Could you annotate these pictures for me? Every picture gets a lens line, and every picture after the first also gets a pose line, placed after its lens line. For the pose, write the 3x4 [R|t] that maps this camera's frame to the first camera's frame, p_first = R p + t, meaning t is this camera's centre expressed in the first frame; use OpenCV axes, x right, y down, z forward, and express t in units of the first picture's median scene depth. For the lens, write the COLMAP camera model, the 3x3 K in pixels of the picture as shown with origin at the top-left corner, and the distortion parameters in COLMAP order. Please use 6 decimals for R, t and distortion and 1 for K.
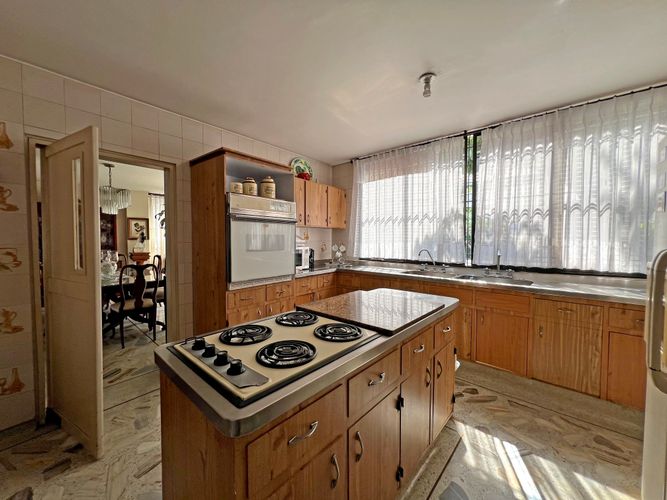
lens RADIAL K [[267.3, 0, 330.9], [0, 267.3, 247.9], [0, 0, 1]] dist [-0.001582, 0.000012]
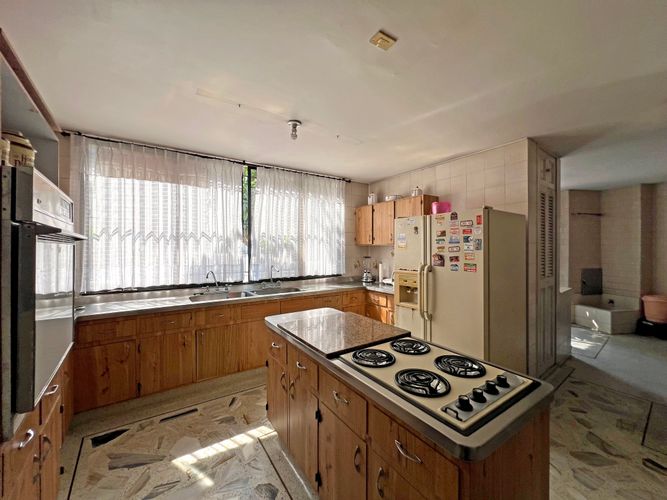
lens RADIAL K [[267.3, 0, 330.9], [0, 267.3, 247.9], [0, 0, 1]] dist [-0.001582, 0.000012]
pose [[0.256107, -0.000504, 0.966648, -0.481866], [0.035331, 0.999337, -0.008839, -0.055643], [-0.966003, 0.036416, 0.255955, 0.385952]]
